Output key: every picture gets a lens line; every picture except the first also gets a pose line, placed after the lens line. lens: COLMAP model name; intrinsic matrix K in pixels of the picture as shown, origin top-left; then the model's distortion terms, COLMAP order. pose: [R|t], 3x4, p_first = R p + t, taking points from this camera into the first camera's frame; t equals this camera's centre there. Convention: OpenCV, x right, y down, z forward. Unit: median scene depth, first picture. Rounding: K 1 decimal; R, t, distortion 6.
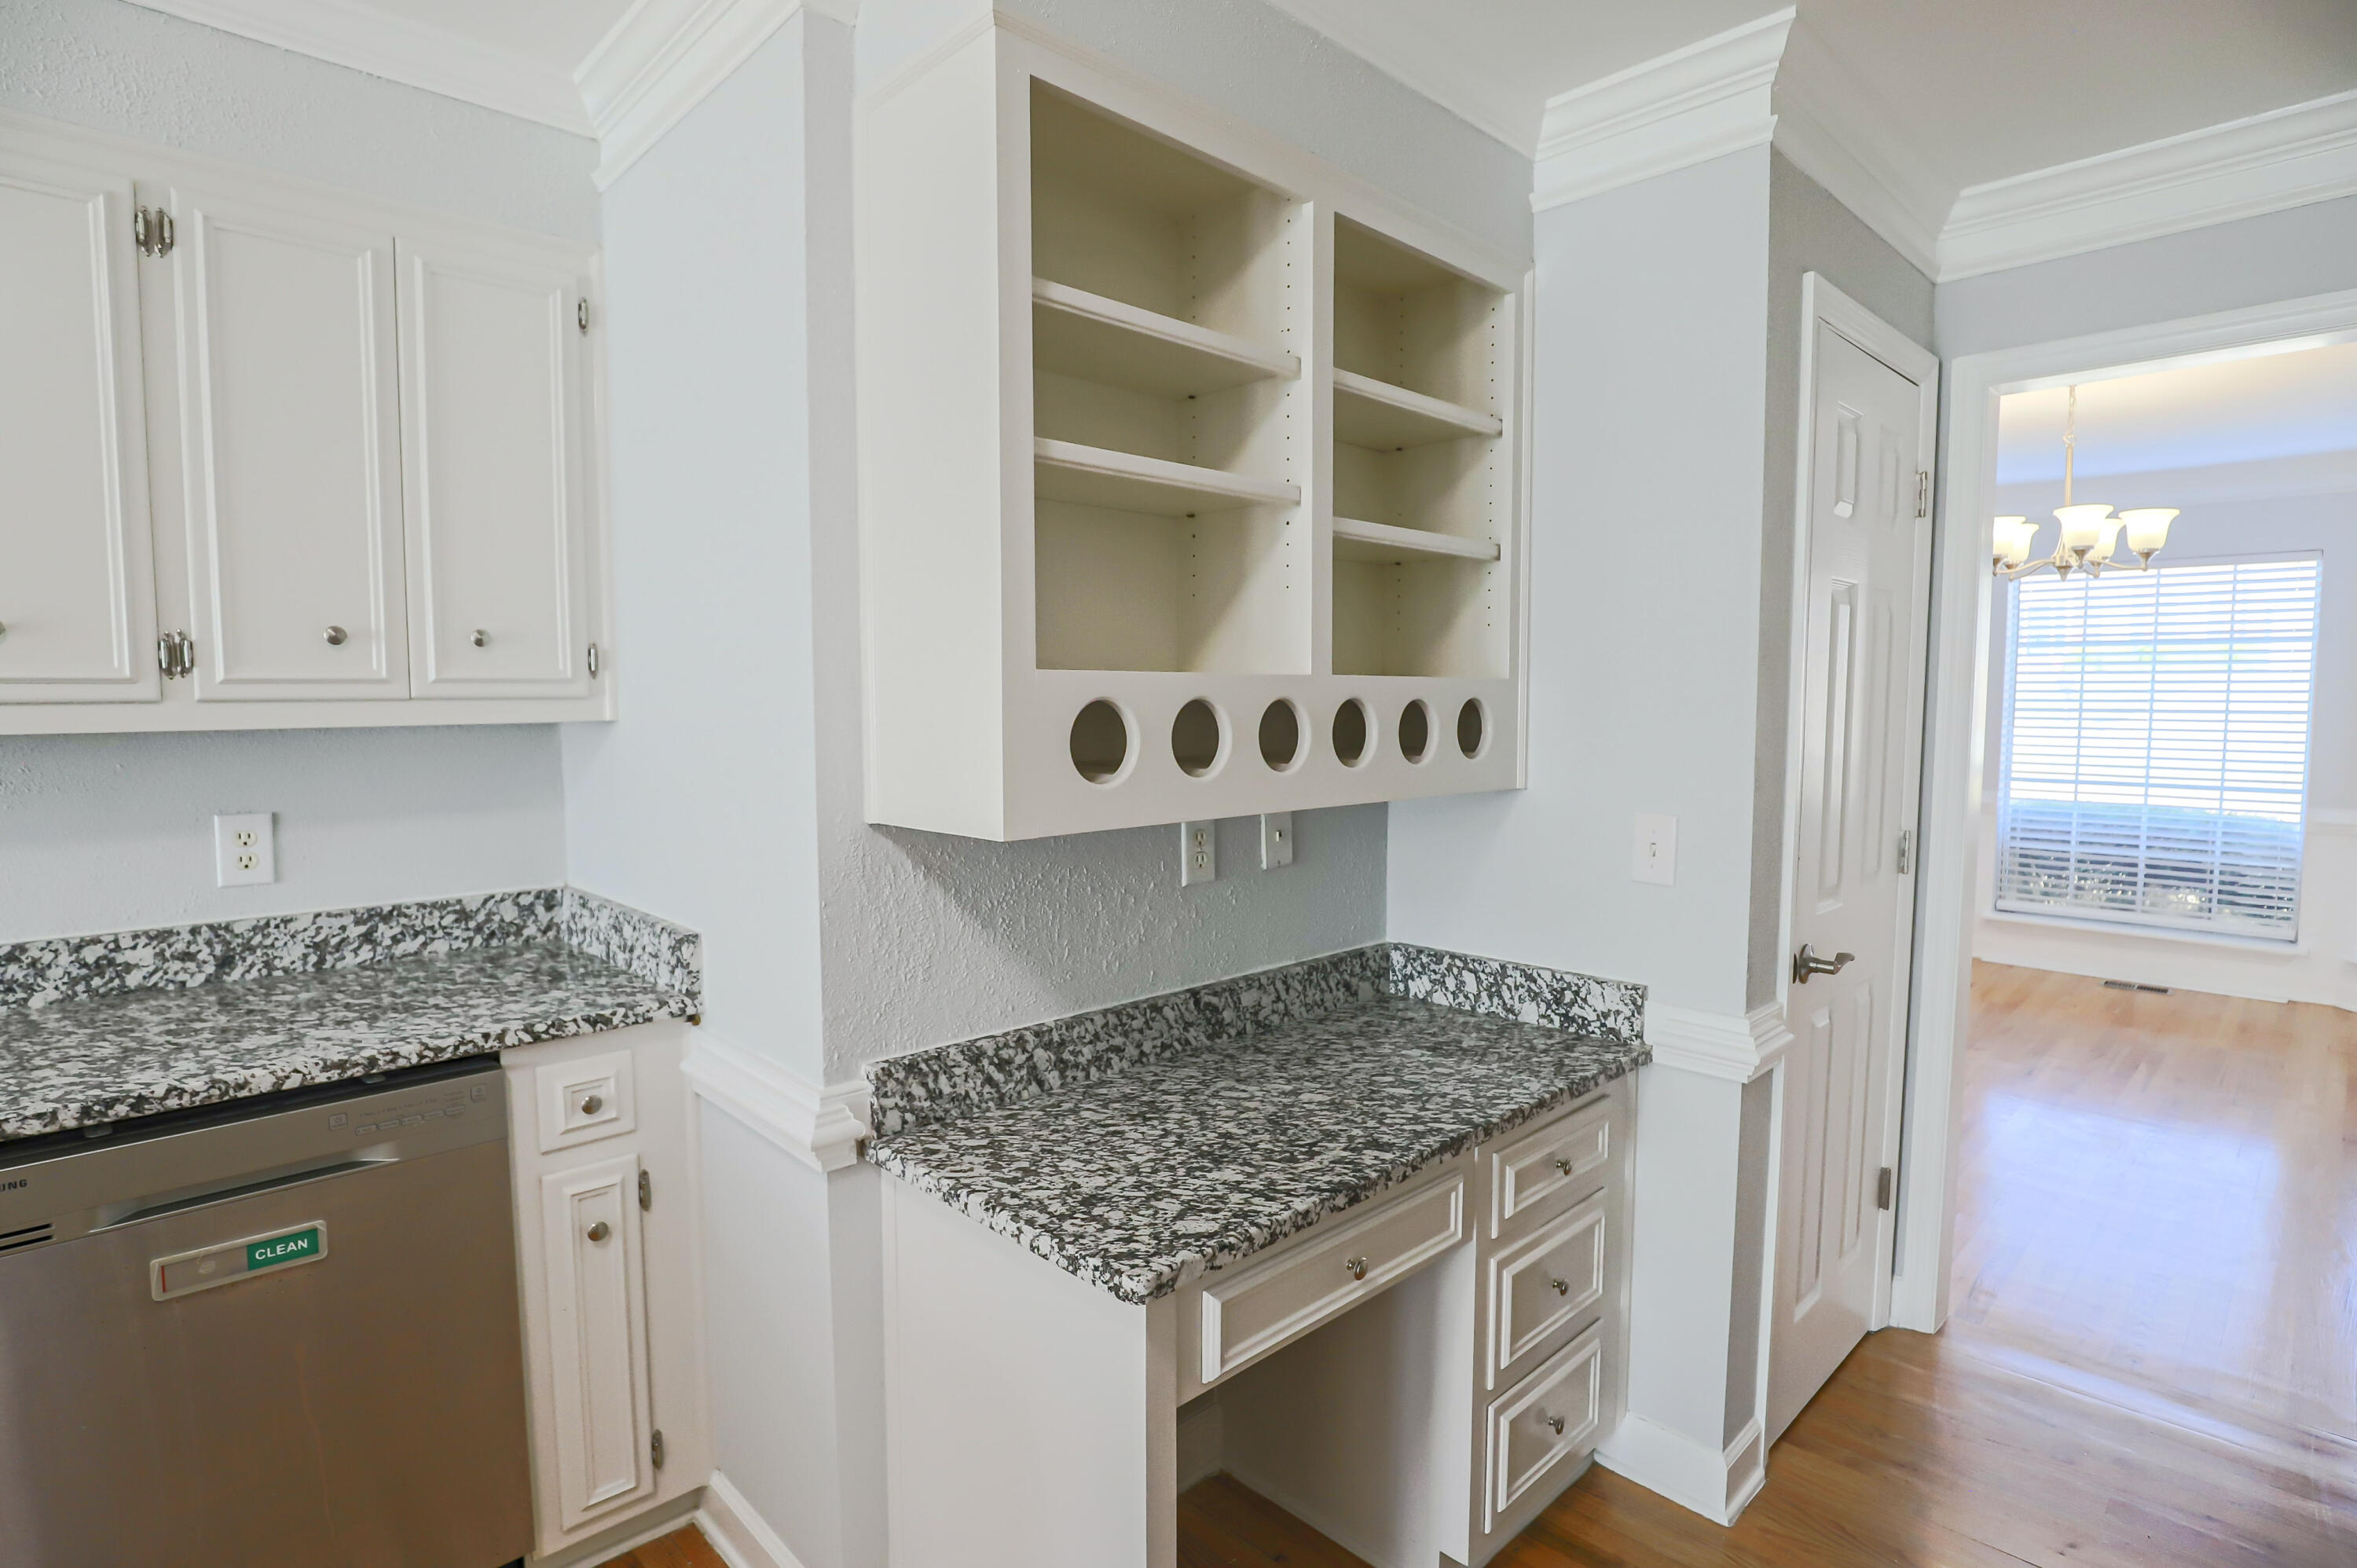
lens RADIAL K [[1170.7, 0, 1198.1], [0, 1170.7, 779.2], [0, 0, 1]] dist [-0.039497, 0.009934]
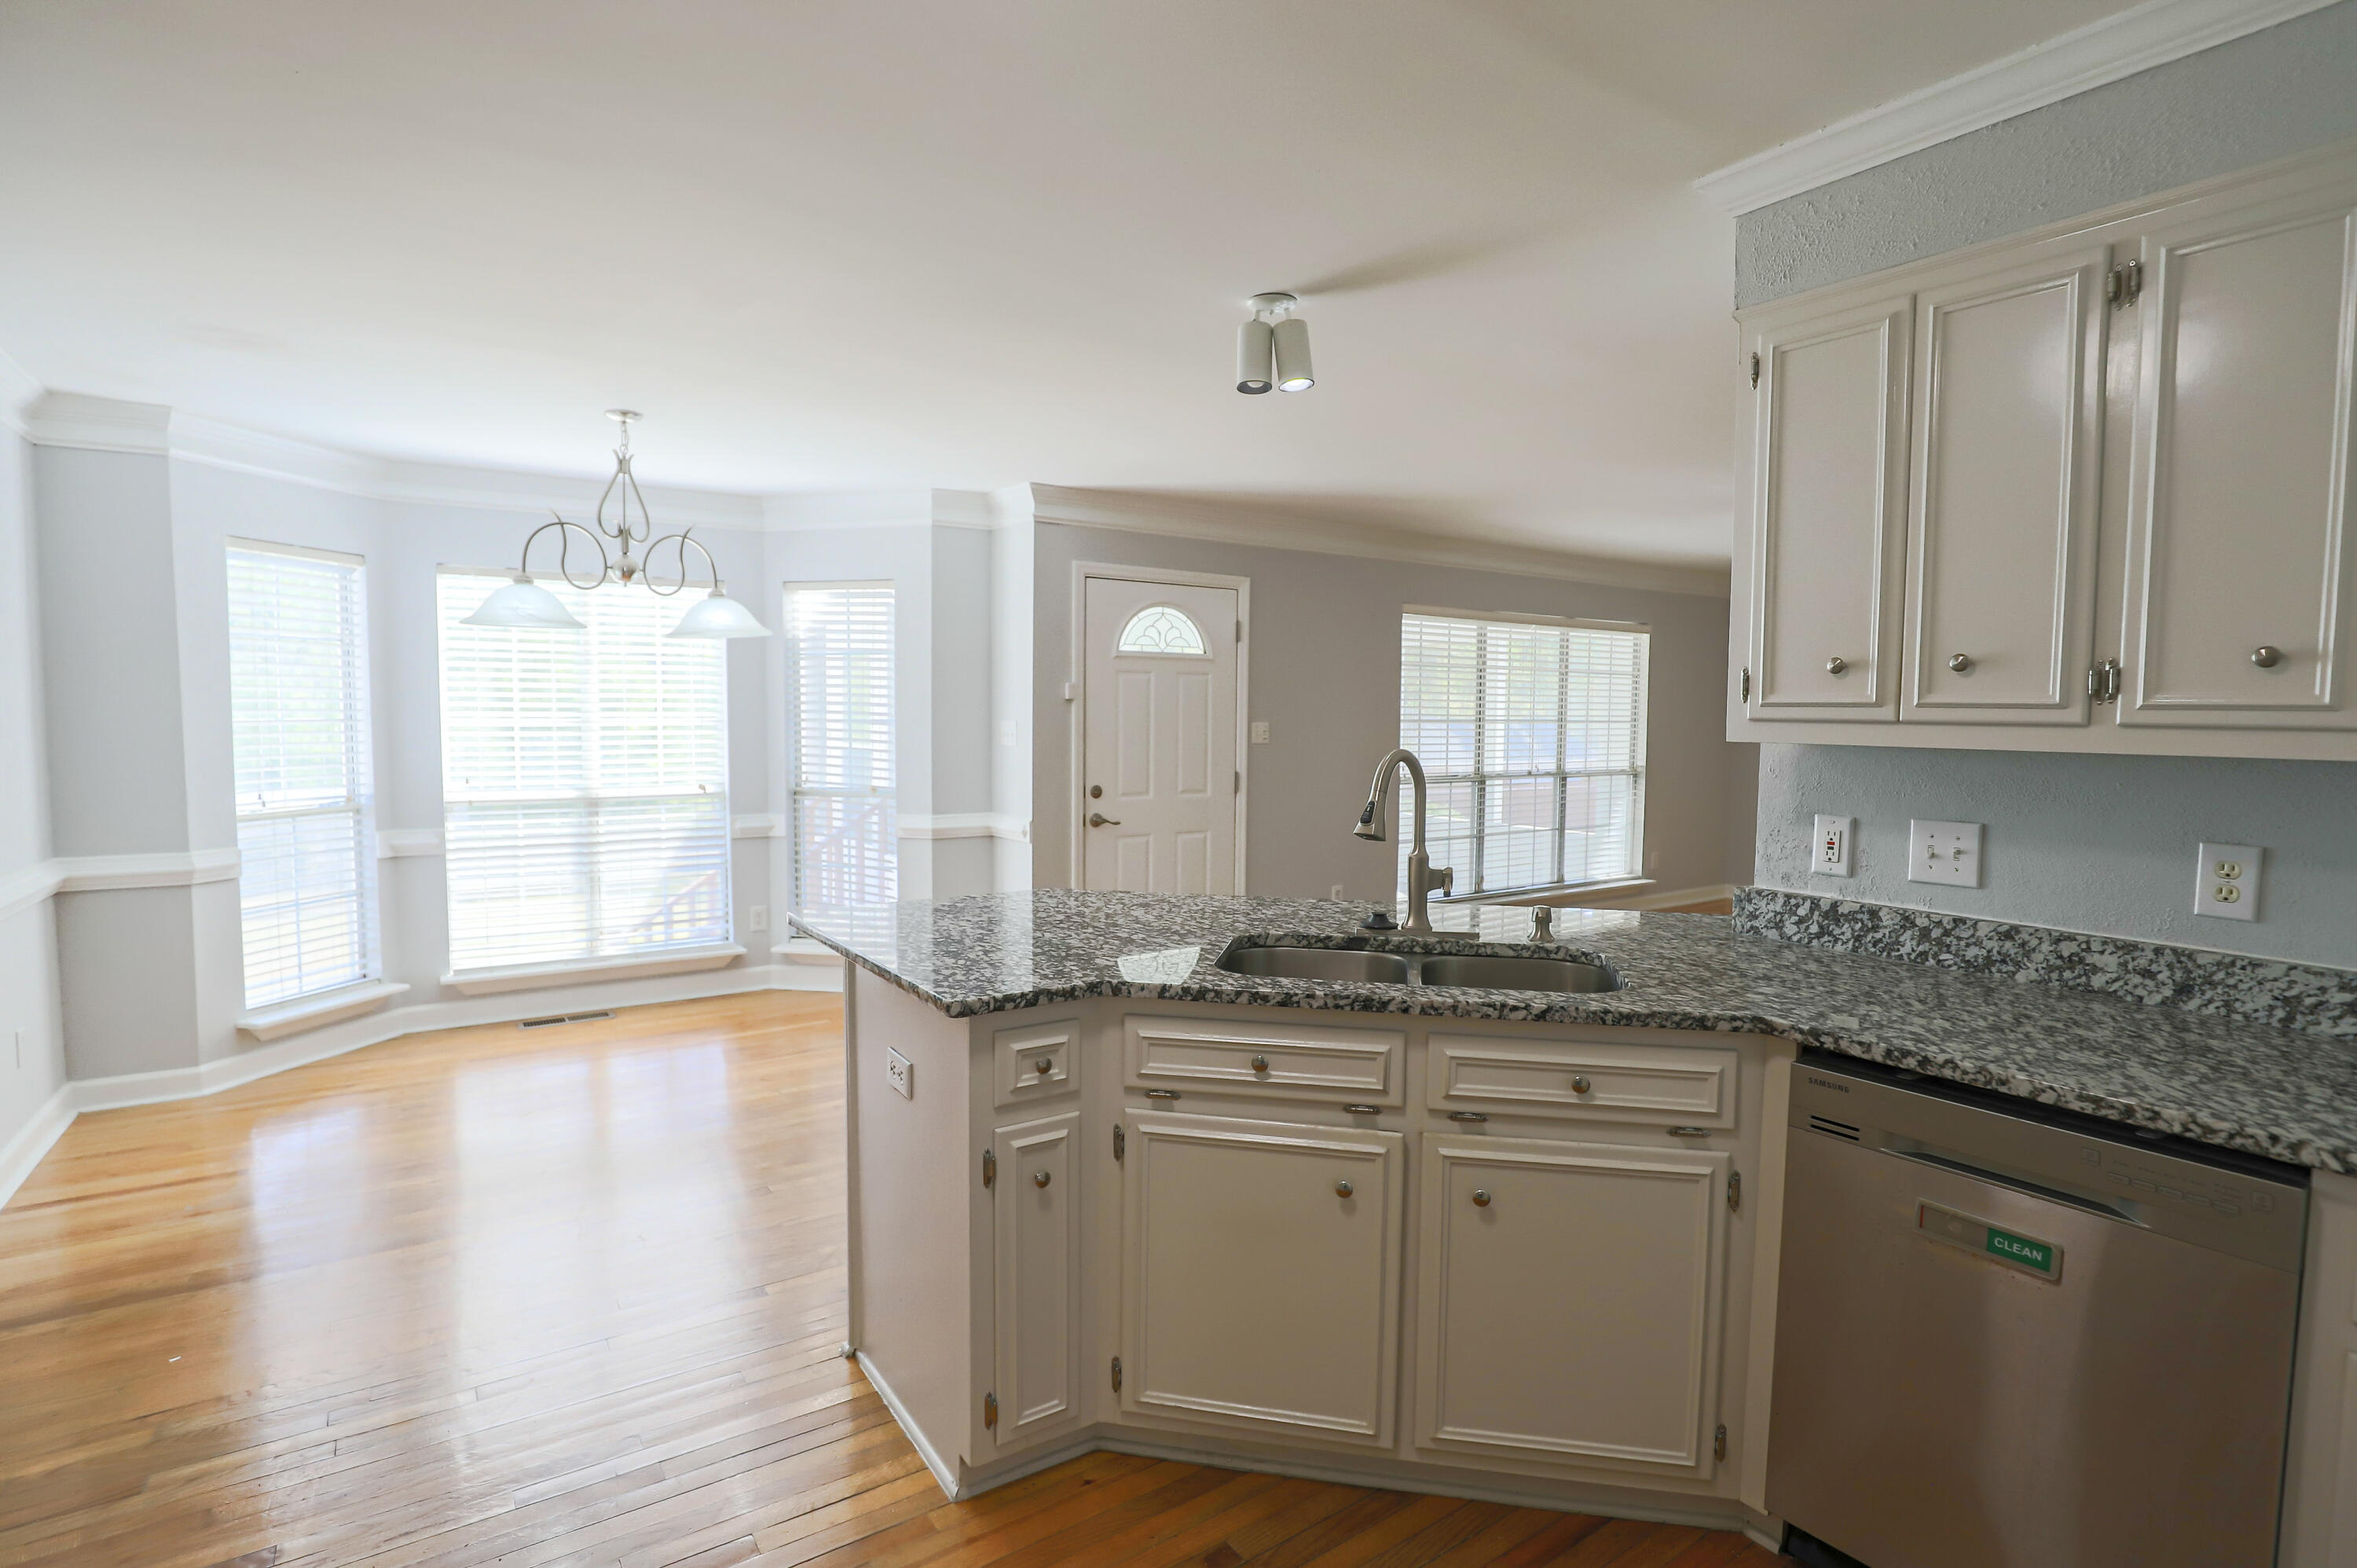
lens RADIAL K [[1170.7, 0, 1198.1], [0, 1170.7, 779.2], [0, 0, 1]] dist [-0.039497, 0.009934]
pose [[-0.177392, 0.062638, -0.982145, 0.284130], [-0.080726, 0.993683, 0.077955, -0.032020], [0.980824, 0.093113, -0.171215, 0.339226]]
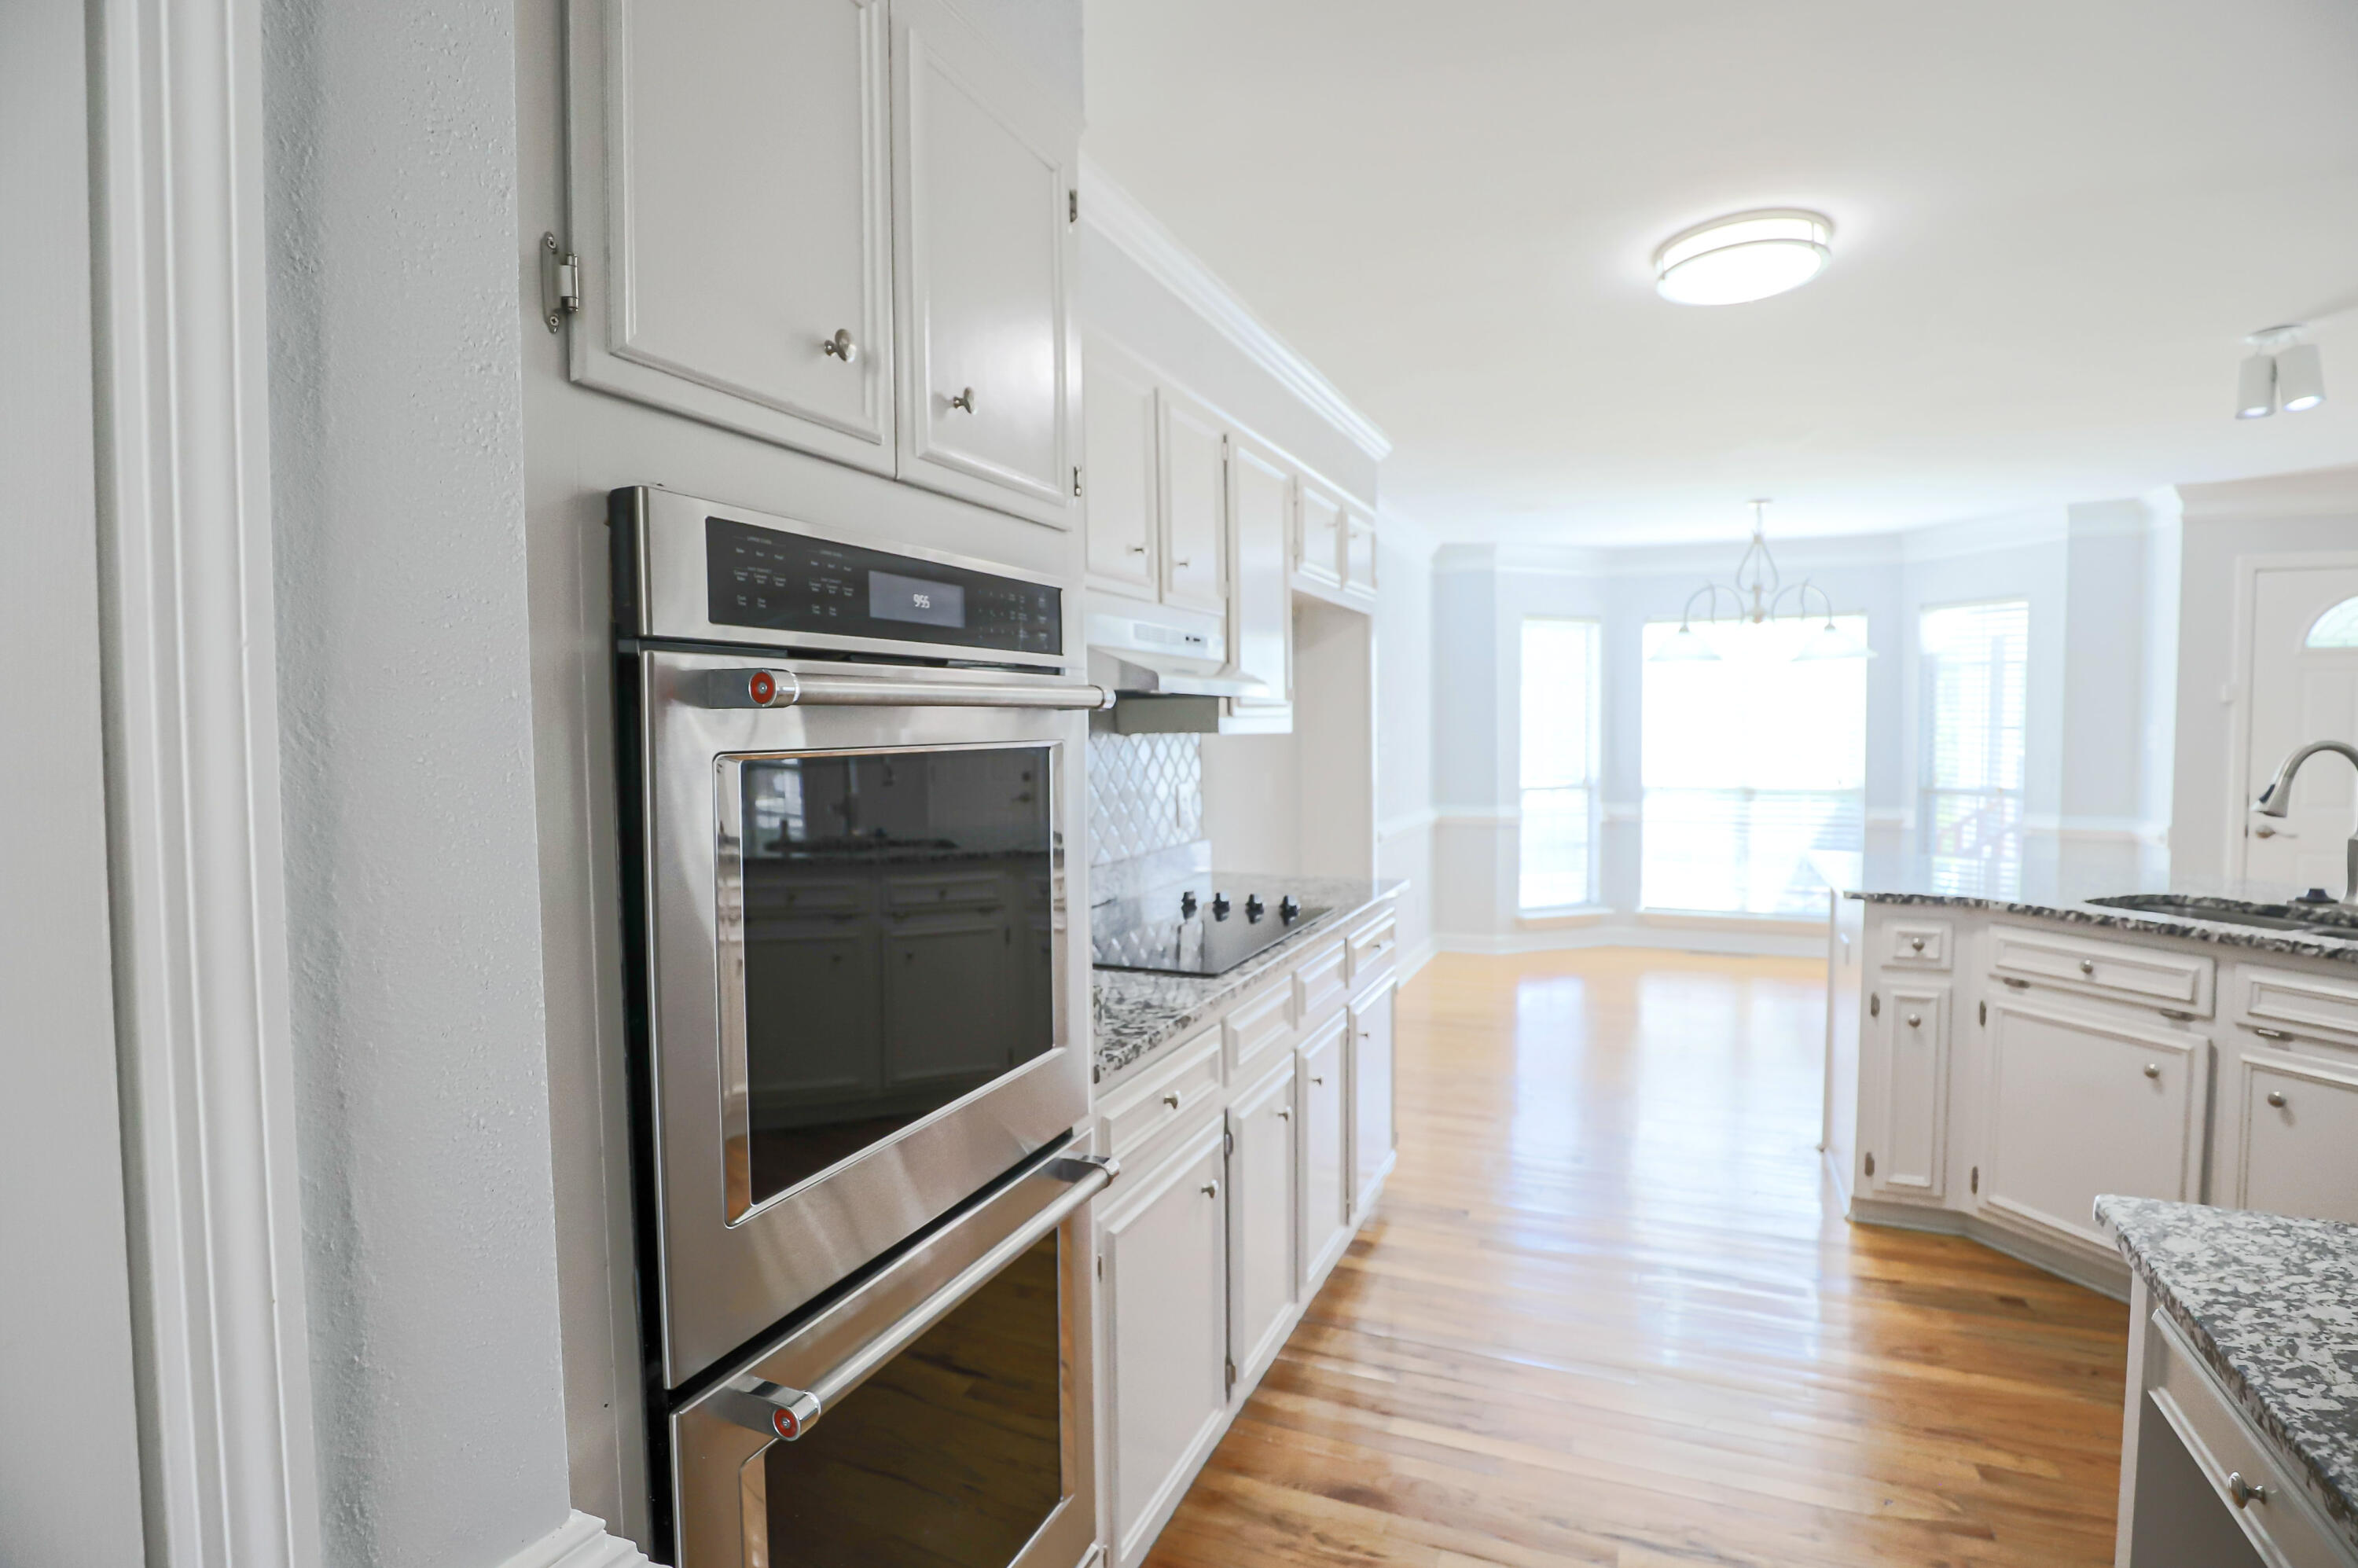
lens RADIAL K [[1171.2, 0, 1198.6], [0, 1171.2, 779.2], [0, 0, 1]] dist [-0.039497, 0.009934]
pose [[-0.919054, 0.031173, -0.392897, 0.828659], [-0.017007, 0.992802, 0.118551, -0.078998], [0.393764, 0.115637, -0.911909, 1.101585]]
